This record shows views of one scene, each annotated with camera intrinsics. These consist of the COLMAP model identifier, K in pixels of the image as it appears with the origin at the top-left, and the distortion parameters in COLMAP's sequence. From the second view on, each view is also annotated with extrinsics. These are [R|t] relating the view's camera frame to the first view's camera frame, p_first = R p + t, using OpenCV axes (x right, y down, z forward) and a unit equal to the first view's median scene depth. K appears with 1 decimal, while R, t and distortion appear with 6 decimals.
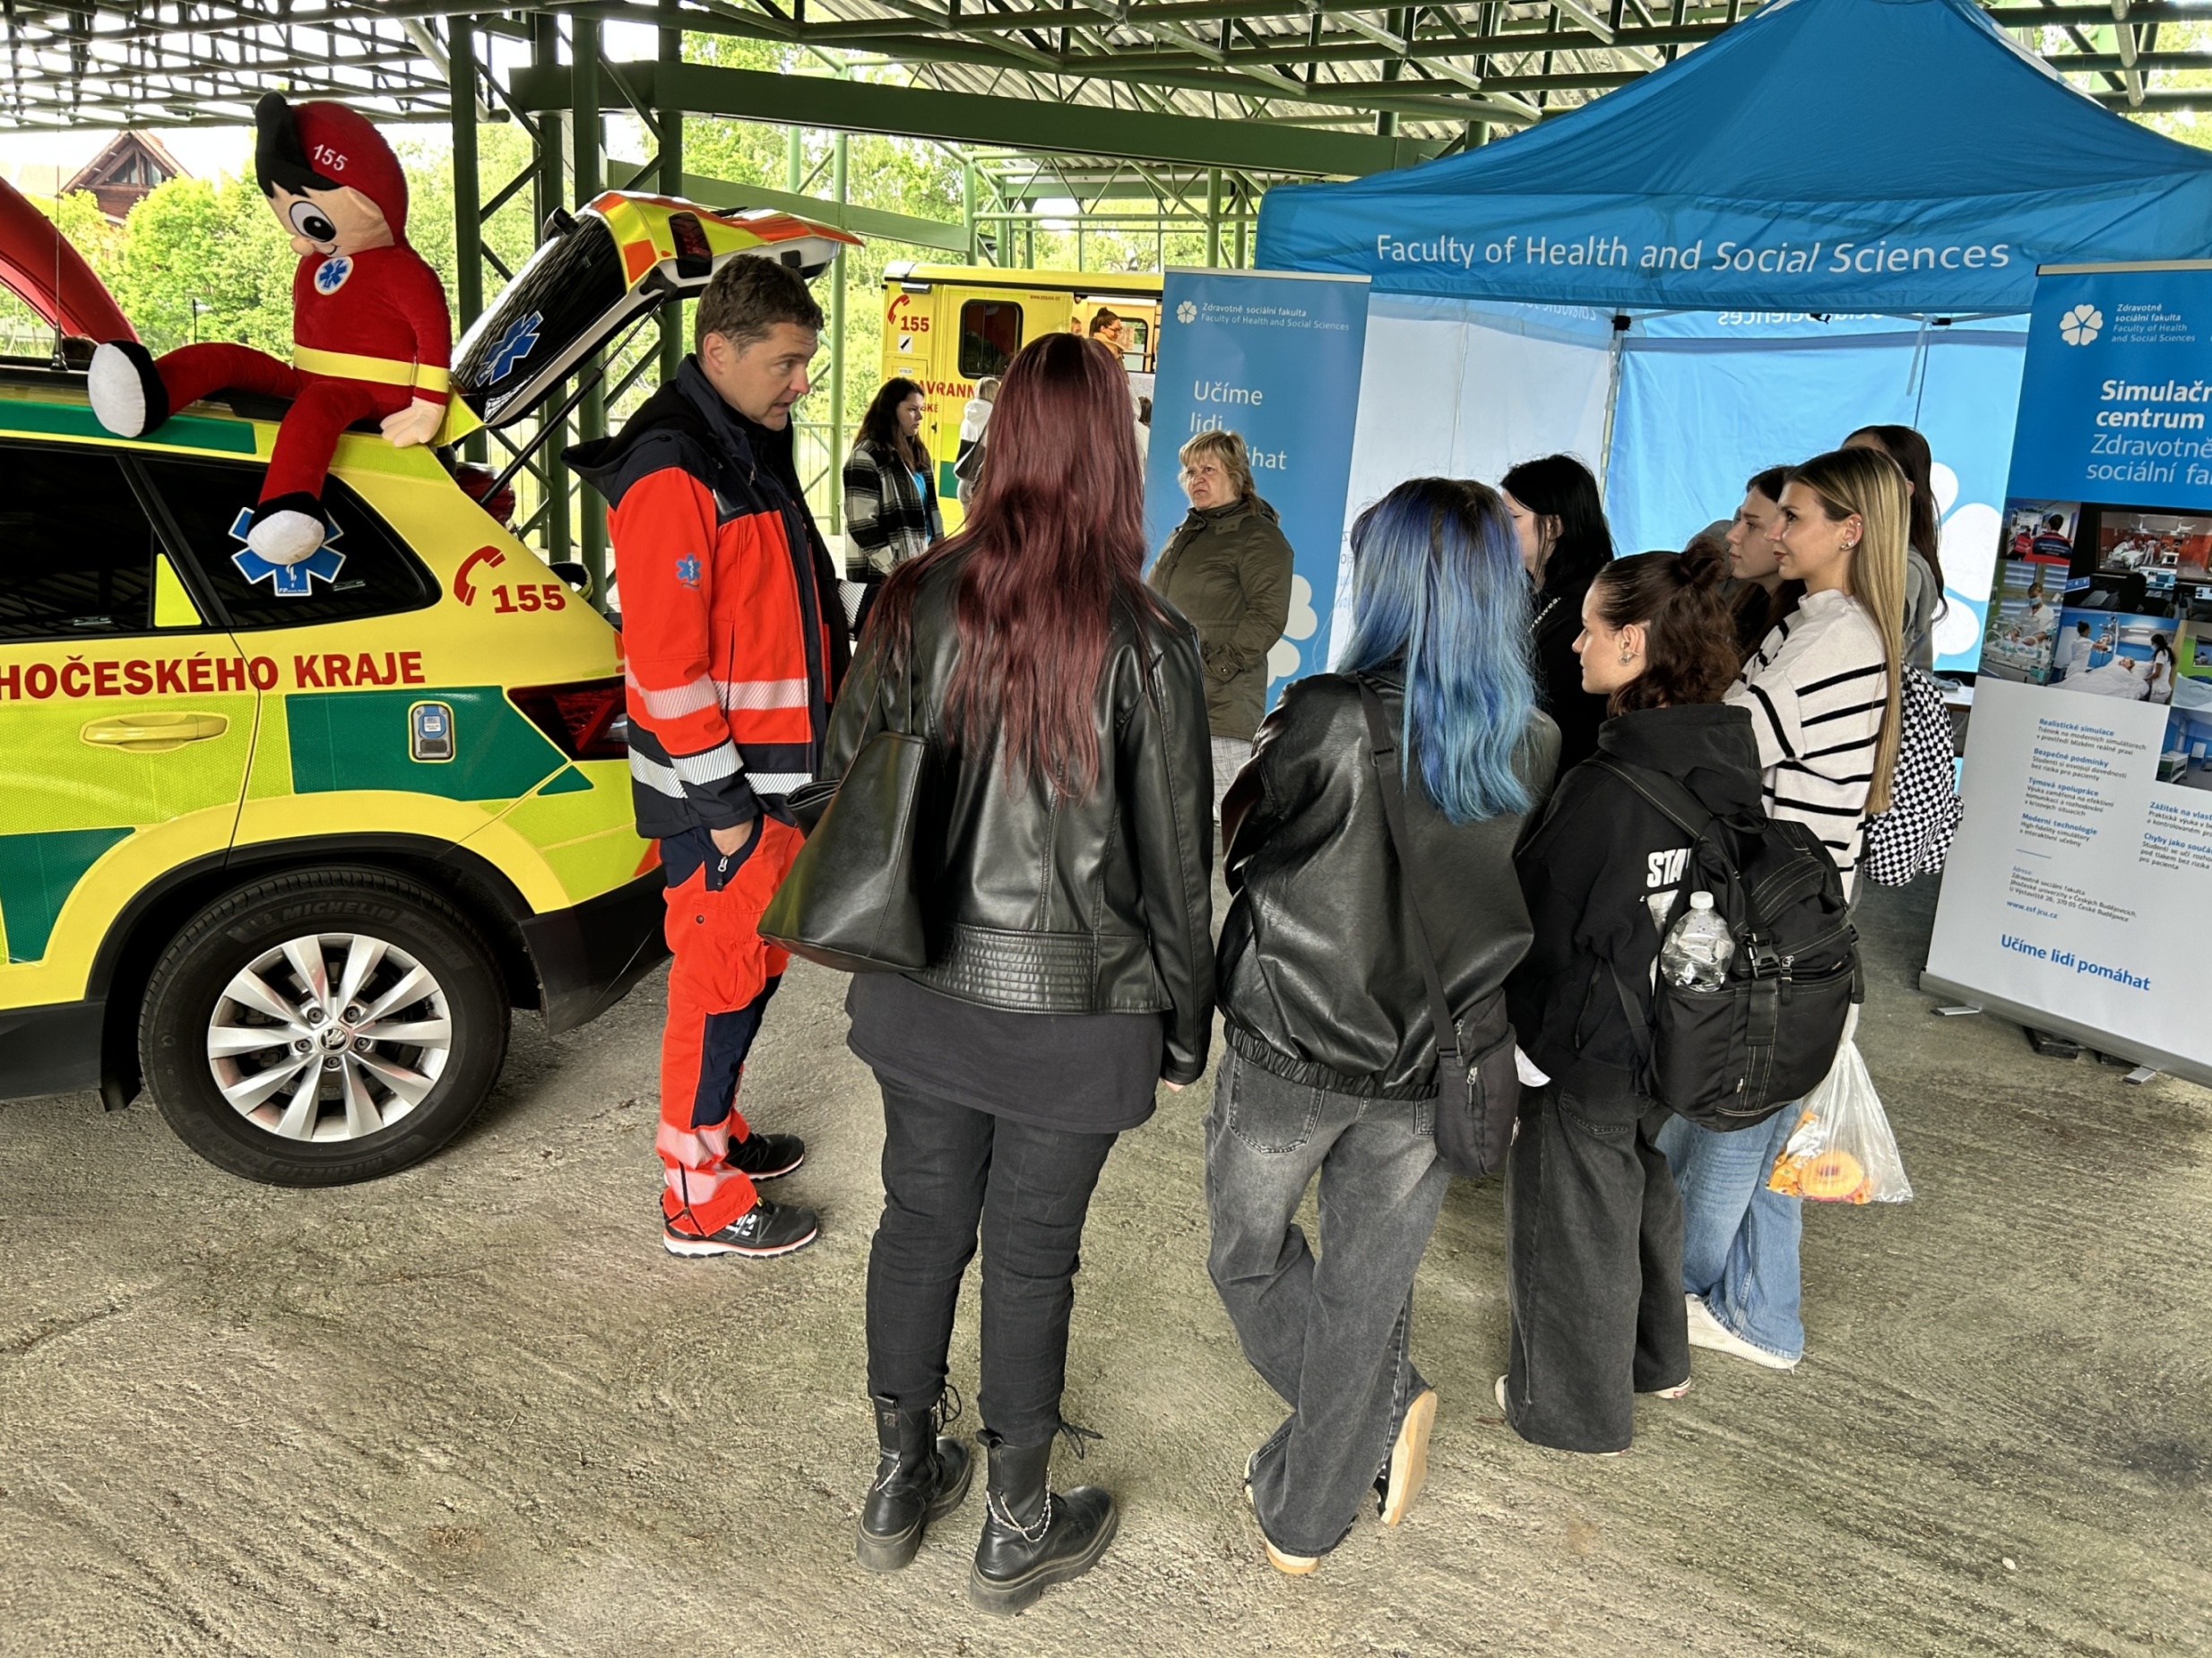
lens RADIAL K [[1658.4, 0, 1092.9], [0, 1658.4, 842.8], [0, 0, 1]] dist [0.040901, -0.049532]
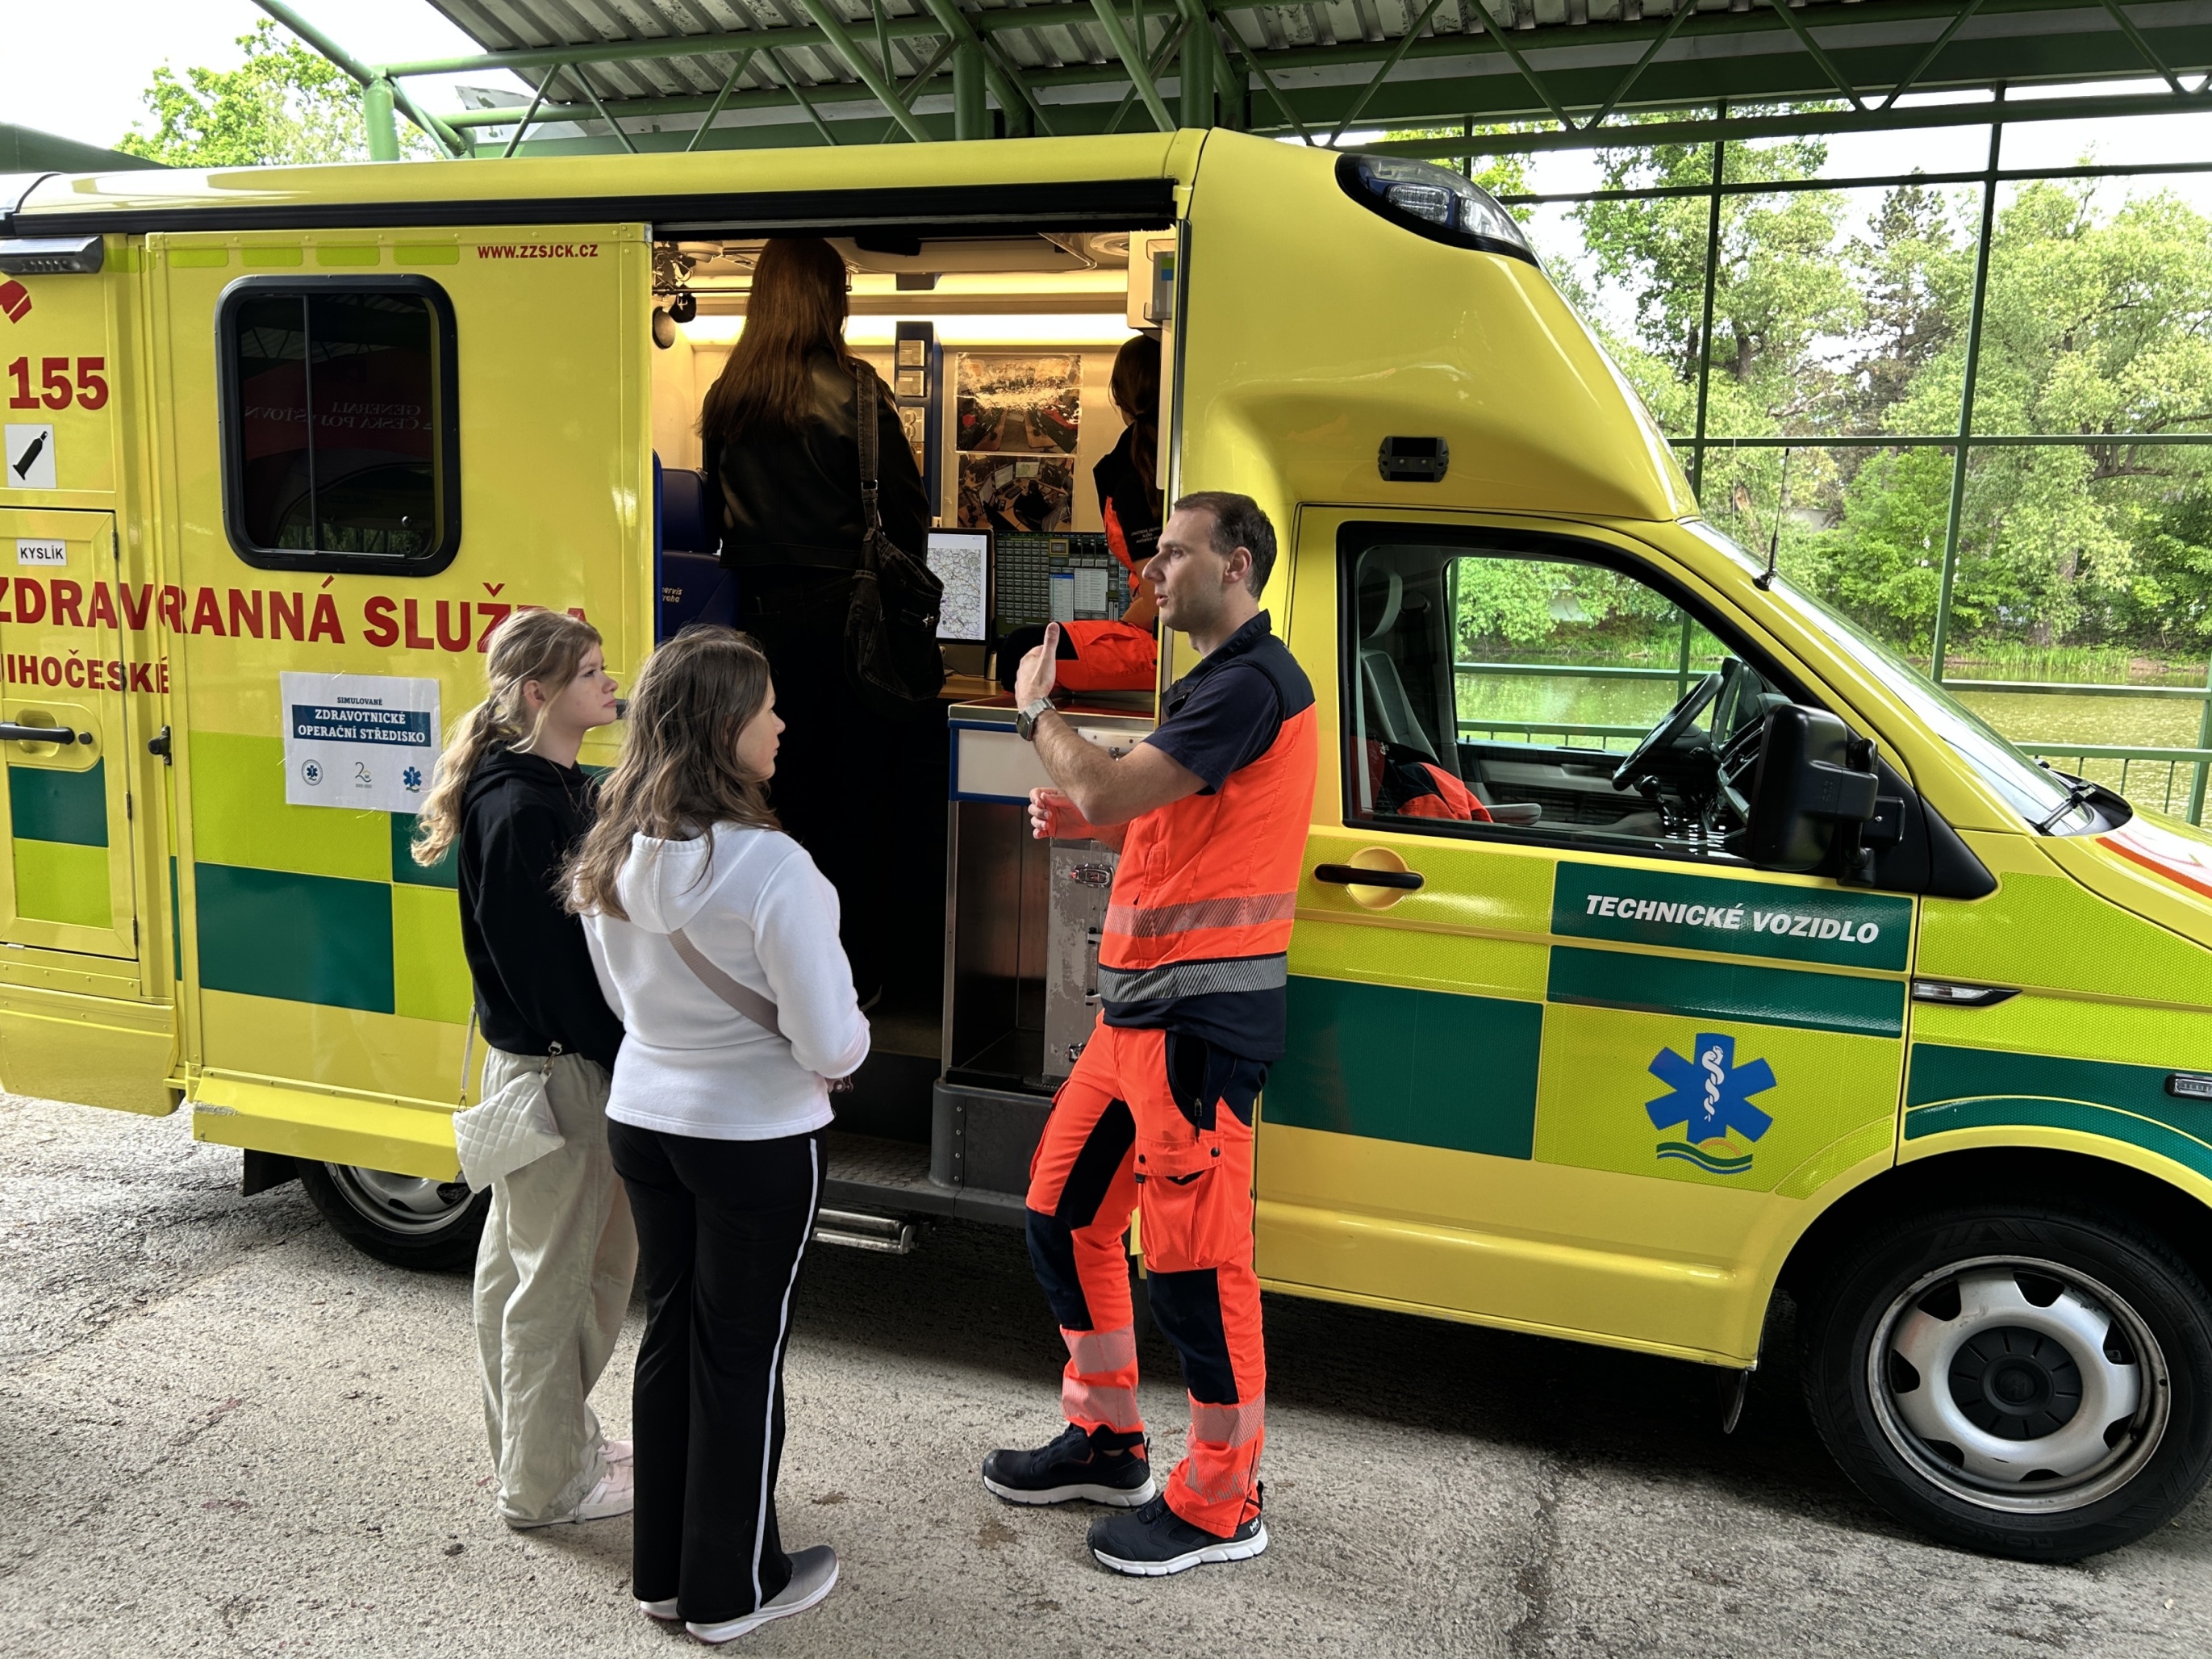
lens RADIAL K [[1685.4, 0, 1110.9], [0, 1685.4, 842.9], [0, 0, 1]] dist [0.067553, -0.073732]
pose [[0.969282, -0.081196, 0.232164, -0.002161], [0.105343, 0.990025, -0.093559, -0.040394], [-0.222252, 0.115142, 0.968167, 0.146576]]
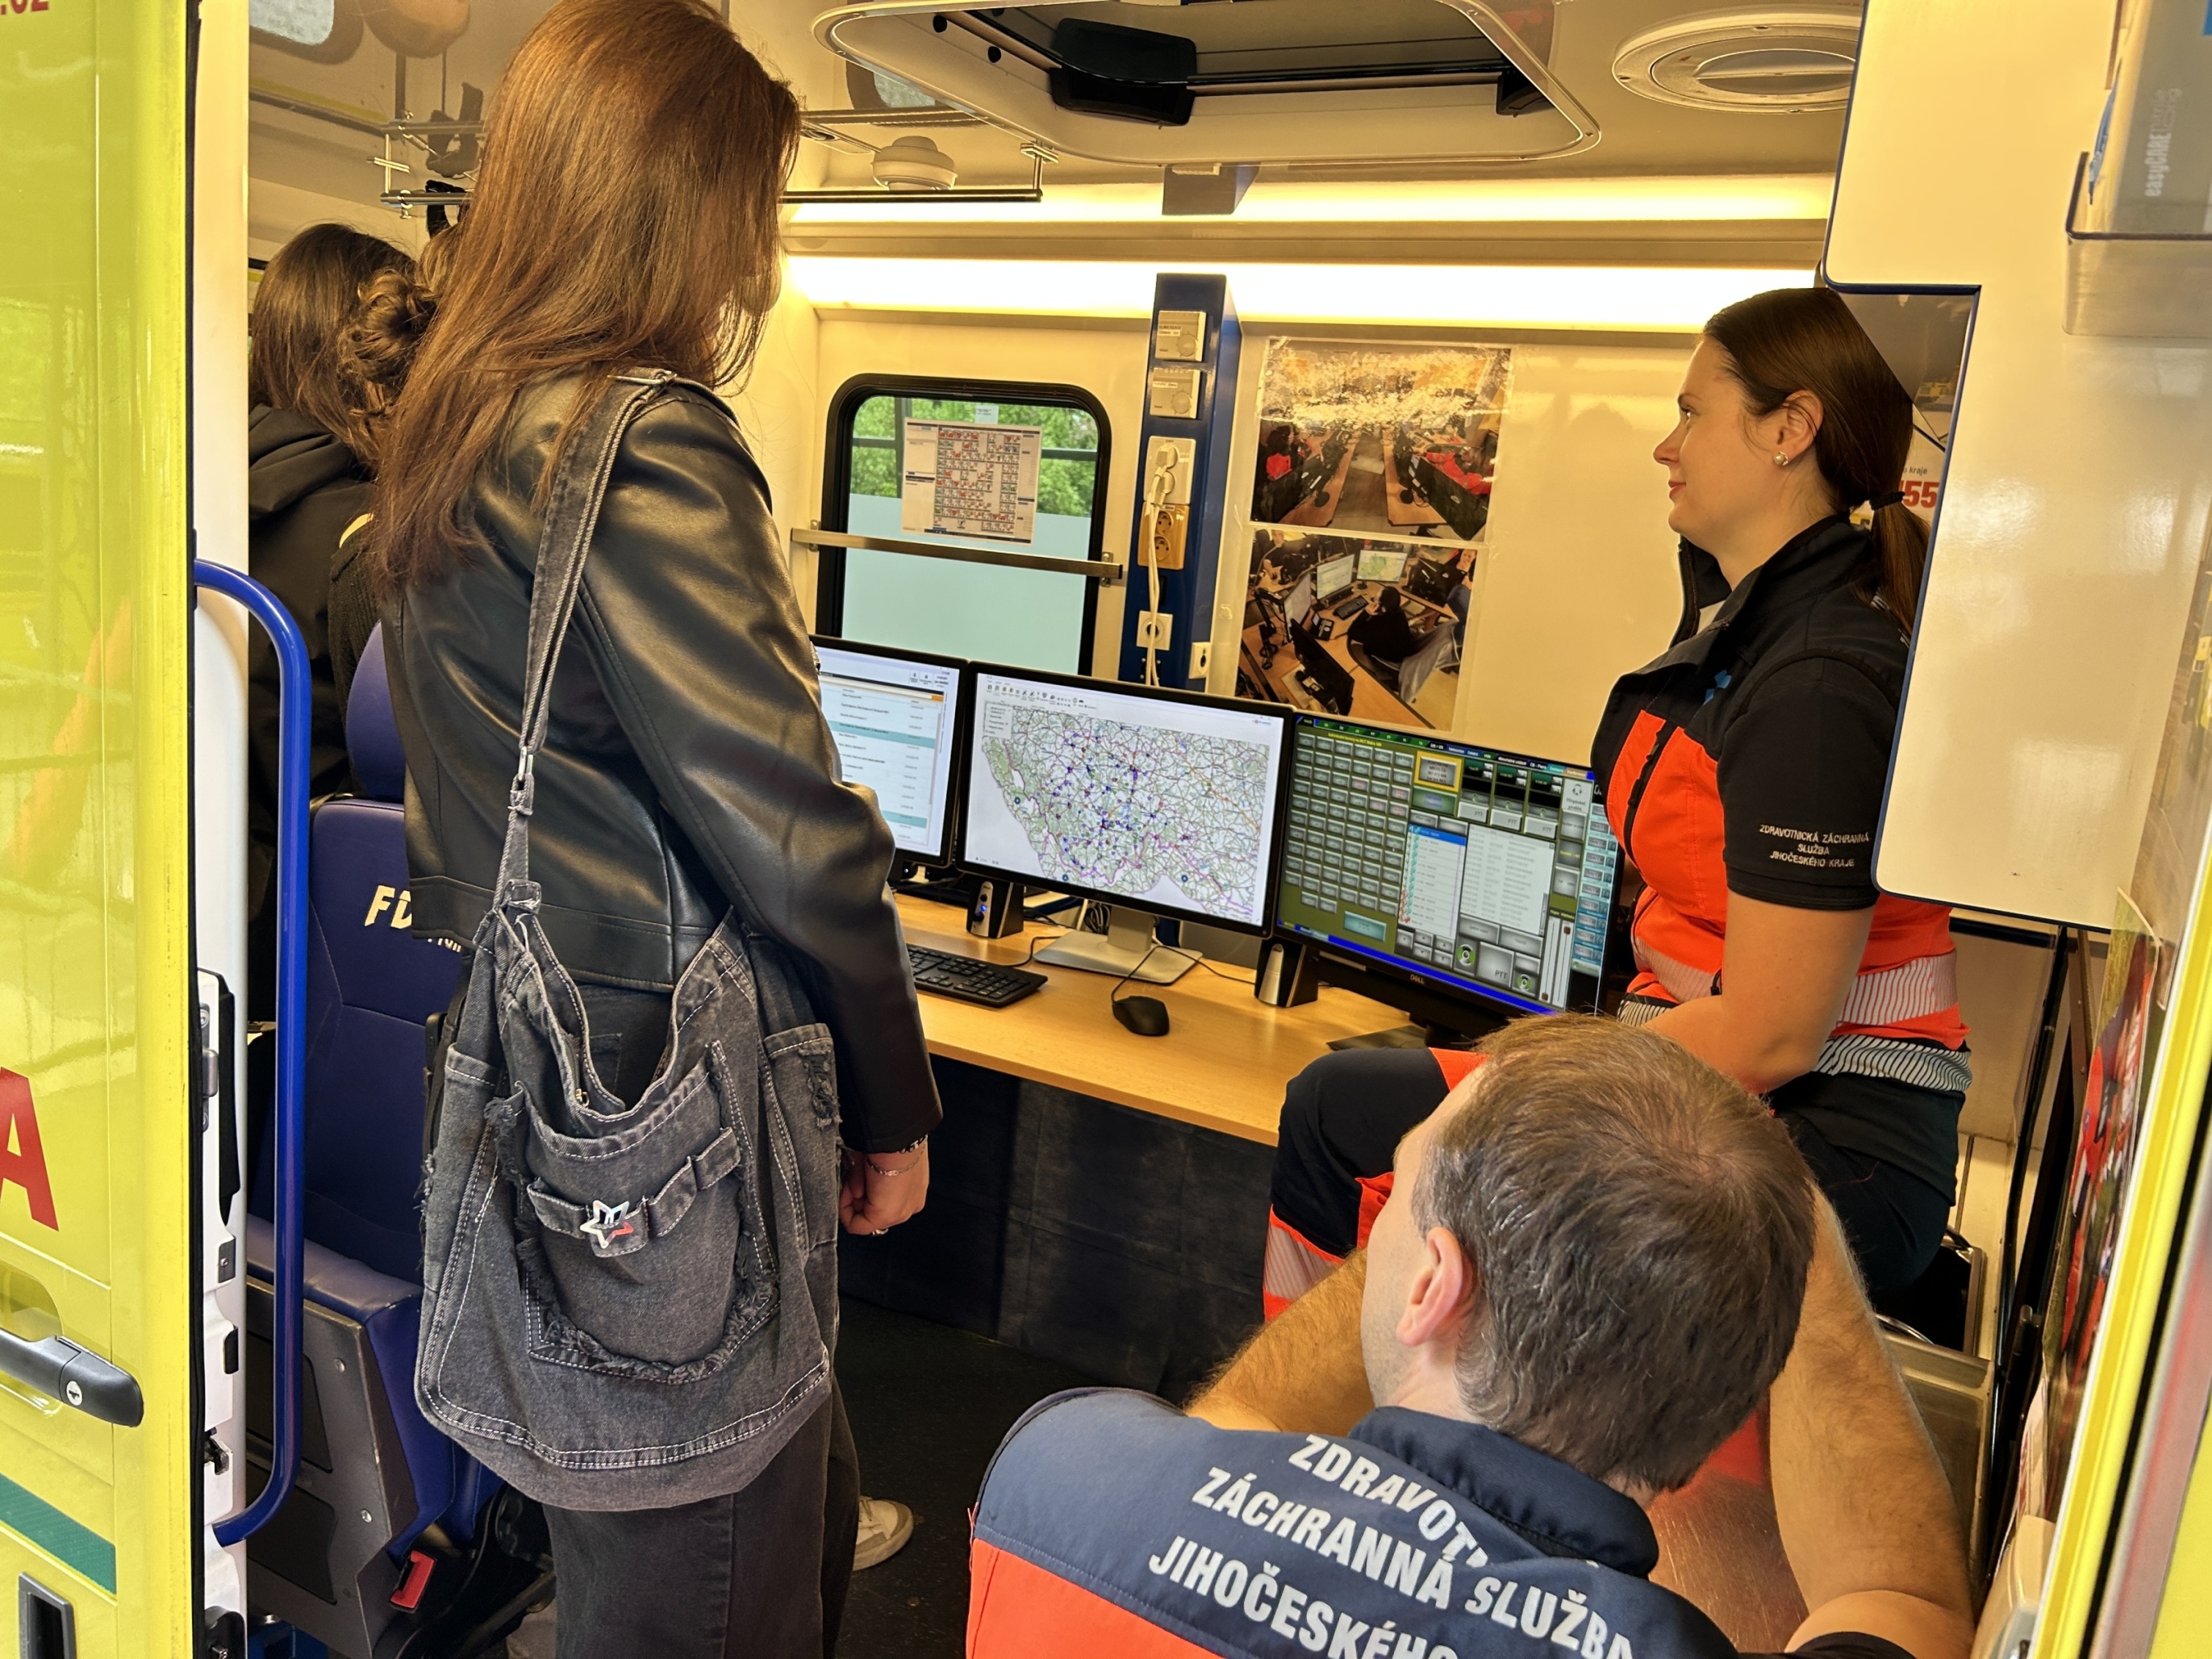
lens RADIAL K [[1657.8, 0, 1106.9], [0, 1657.8, 829.7], [0, 0, 1]] dist [0.183548, -0.393356]
pose [[0.999050, 0.003796, 0.043414, 0.005292], [0.000349, 0.995470, -0.095076, -0.054976], [-0.043578, 0.095001, 0.994523, 0.181868]]
